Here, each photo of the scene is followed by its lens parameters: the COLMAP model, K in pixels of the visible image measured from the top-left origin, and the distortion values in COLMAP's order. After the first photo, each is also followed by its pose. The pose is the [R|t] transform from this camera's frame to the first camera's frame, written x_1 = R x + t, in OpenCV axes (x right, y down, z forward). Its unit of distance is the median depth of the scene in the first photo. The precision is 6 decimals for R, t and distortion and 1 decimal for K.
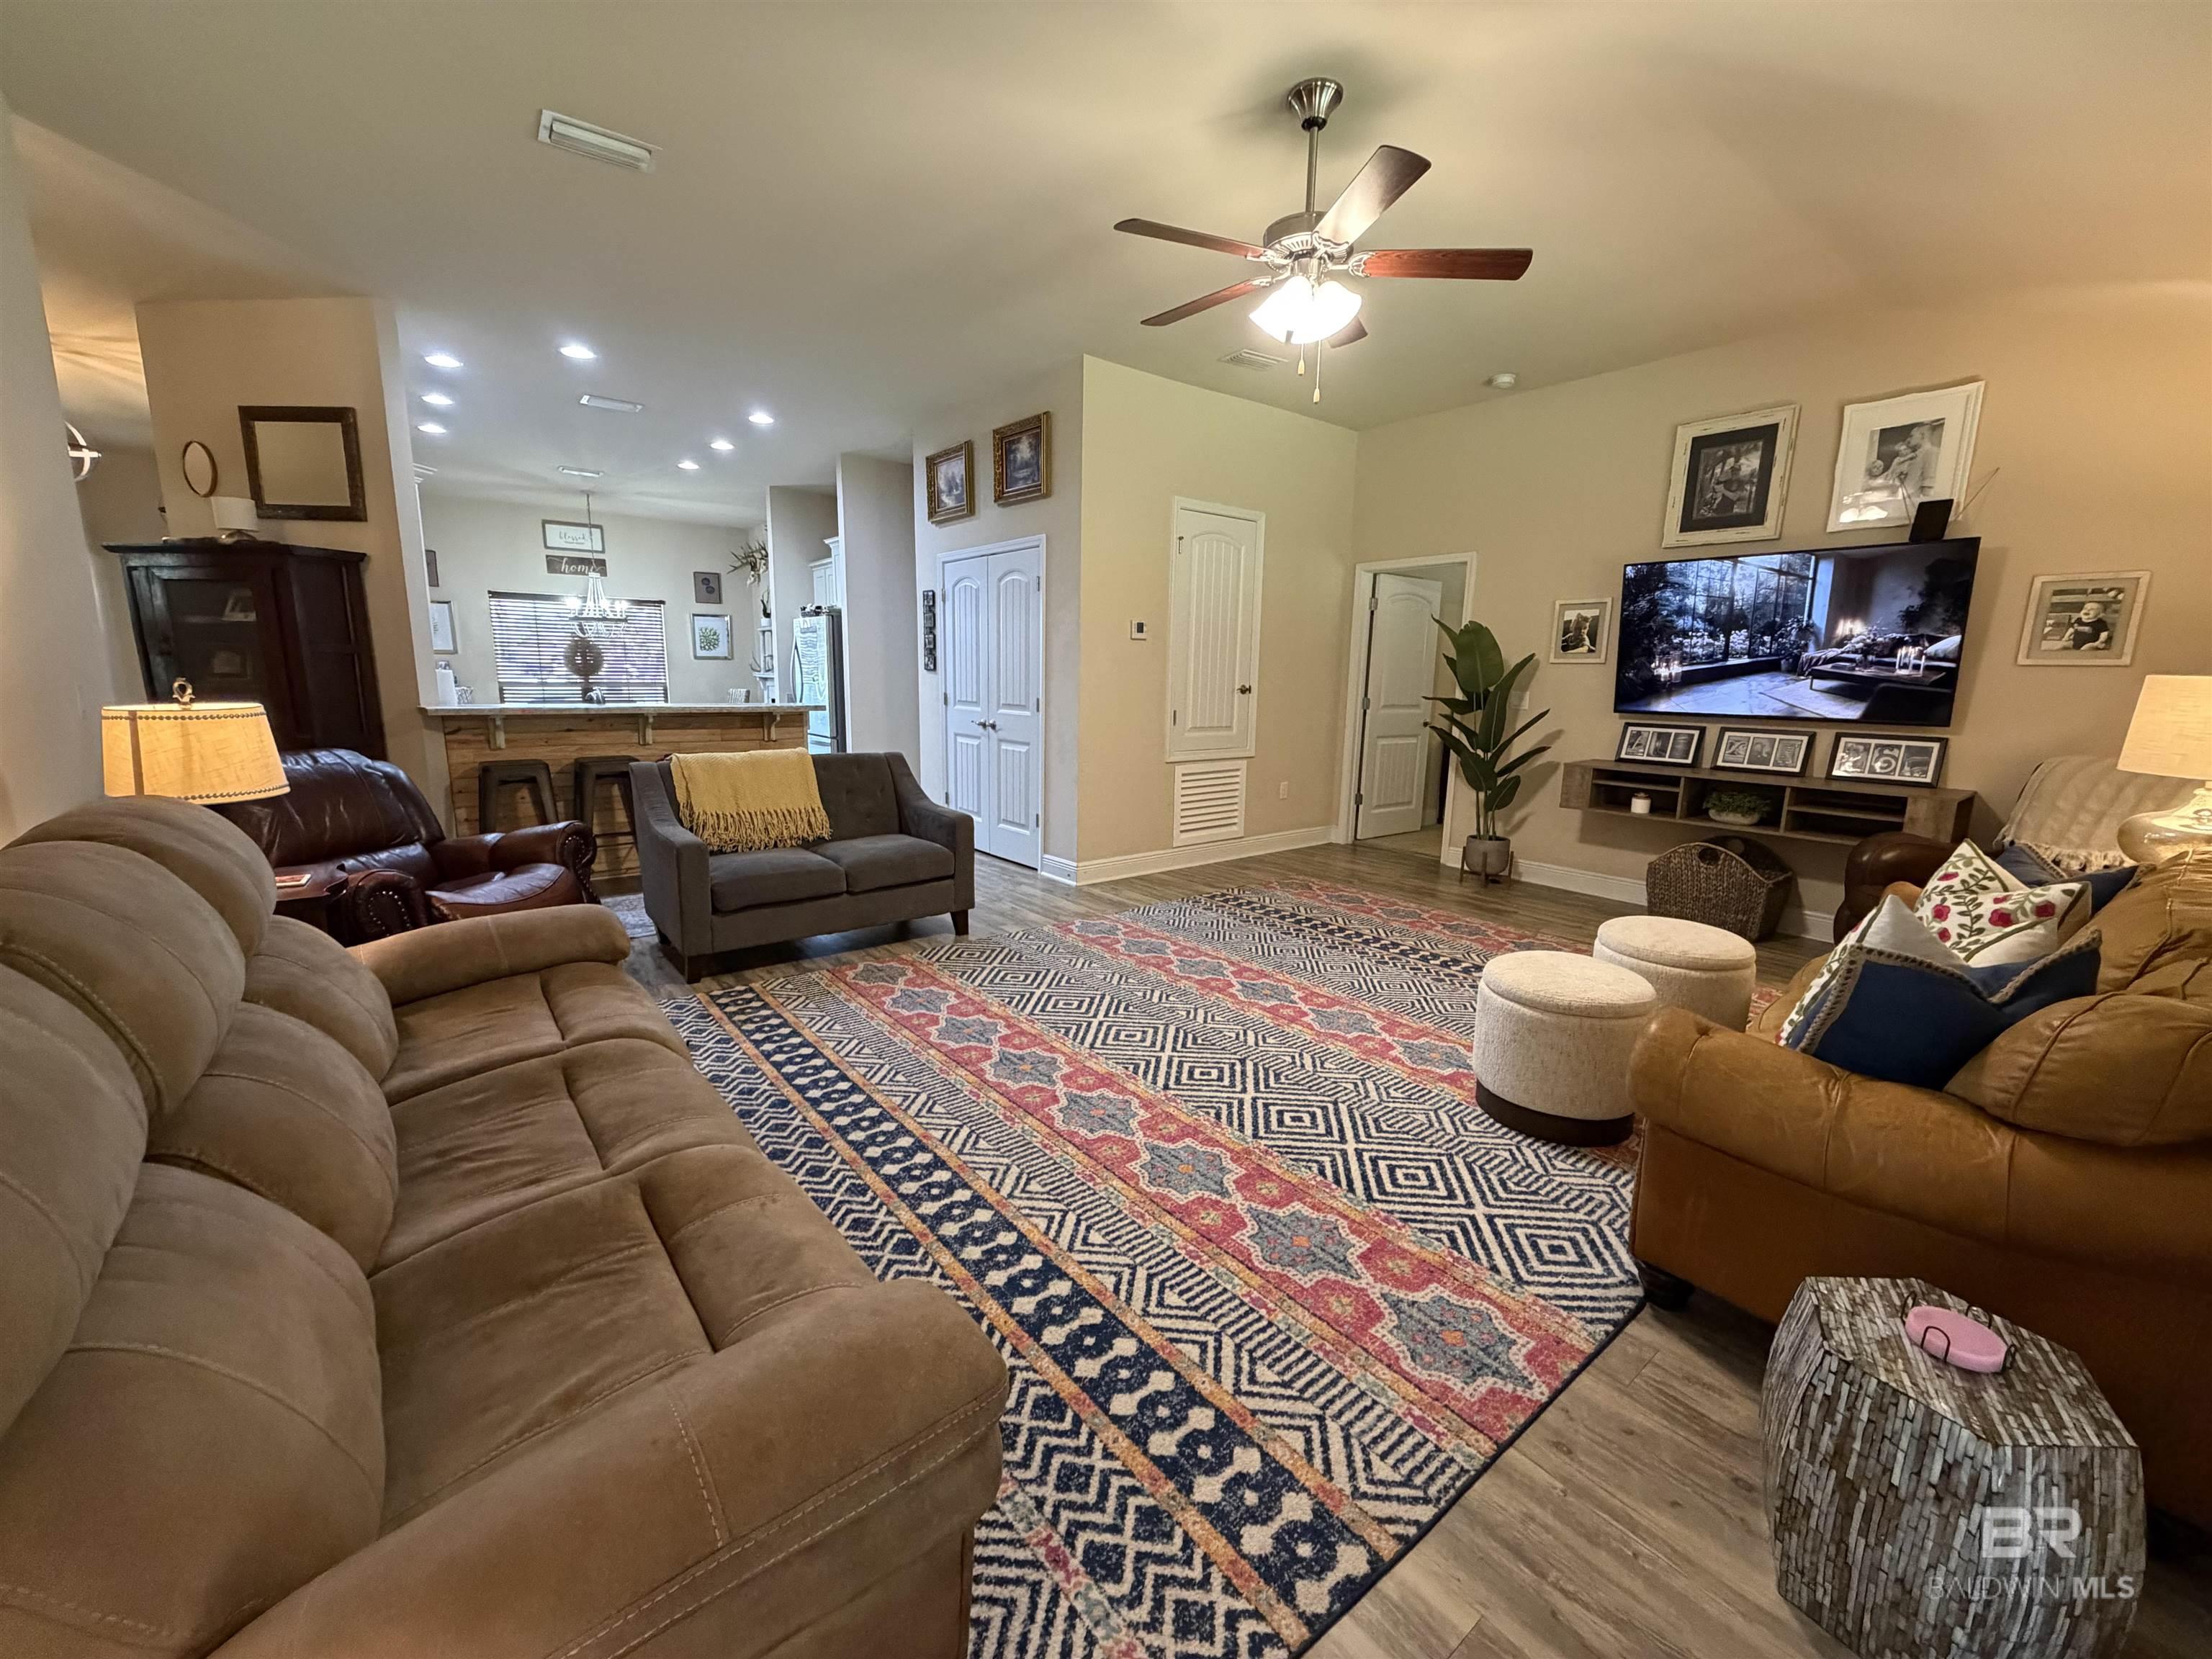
lens RADIAL K [[883.9, 0, 1098.7], [0, 883.9, 831.6], [0, 0, 1]] dist [-0.002247, 0.000520]
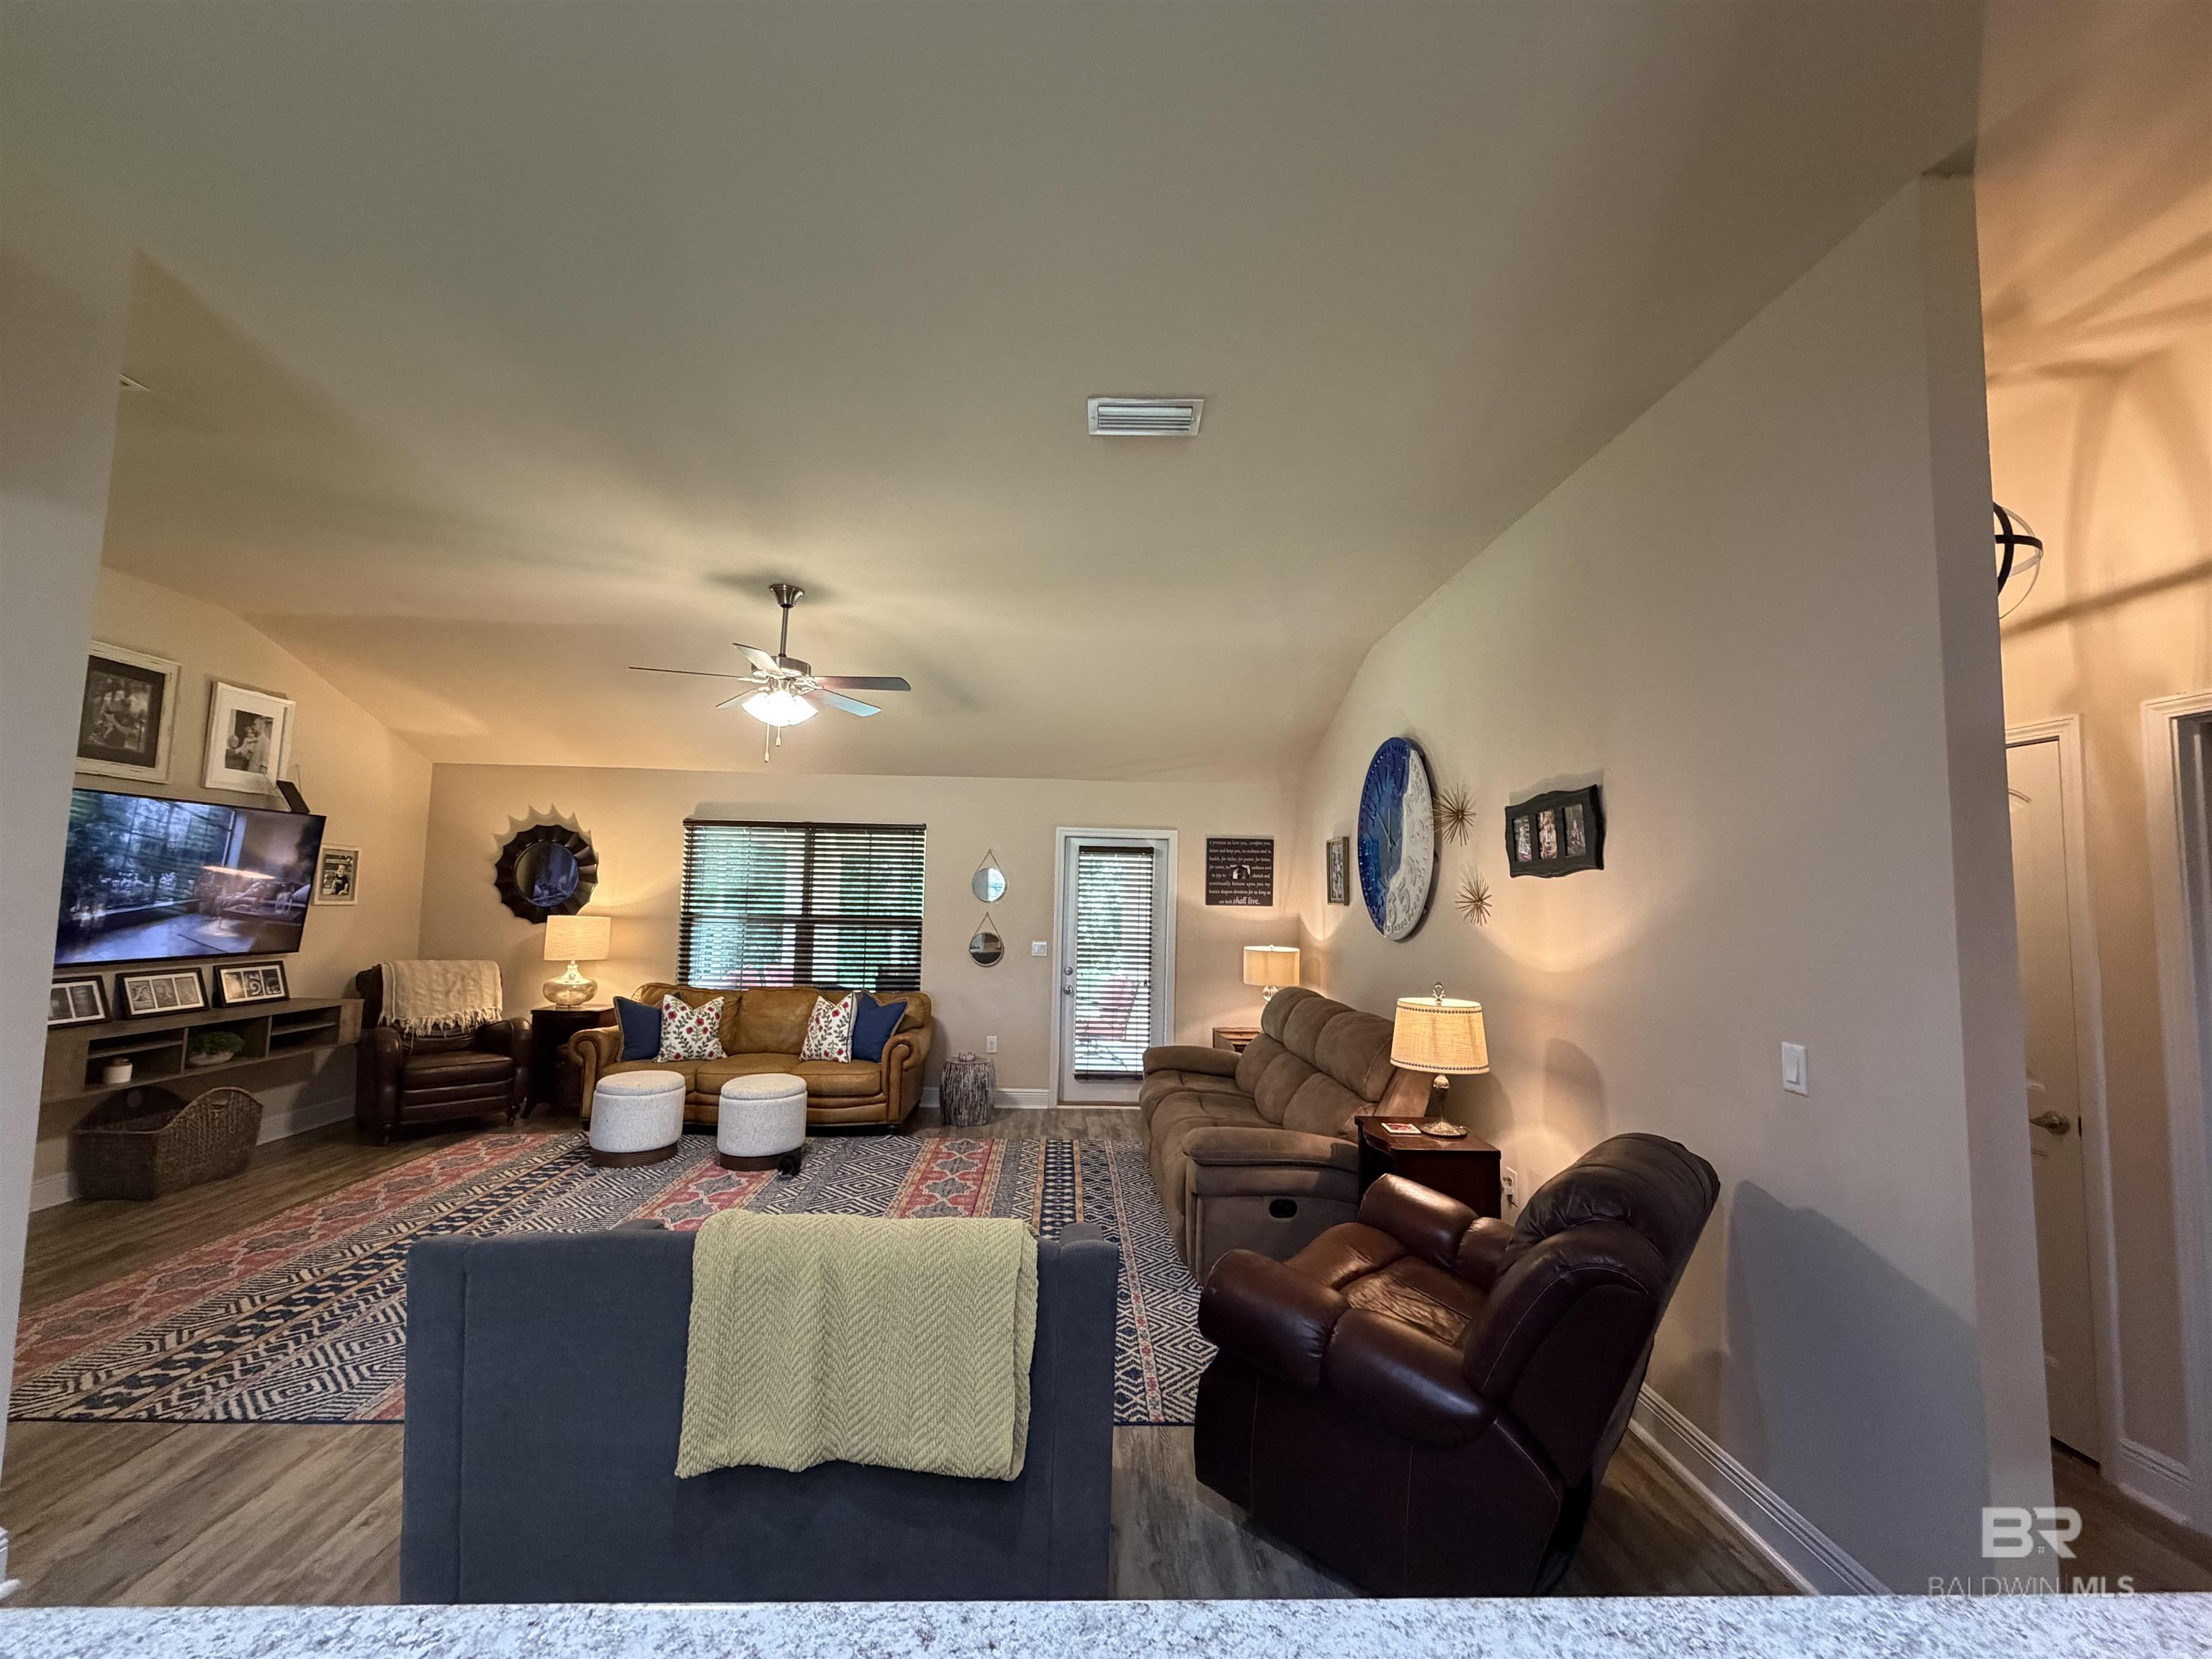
lens RADIAL K [[883.9, 0, 1103.9], [0, 883.9, 825.0], [0, 0, 1]] dist [-0.002247, 0.000520]
pose [[-0.810170, 0.018170, 0.585914, -0.748812], [0.072569, 0.994940, 0.069489, -0.295944], [-0.581686, 0.098817, -0.807389, 1.278200]]
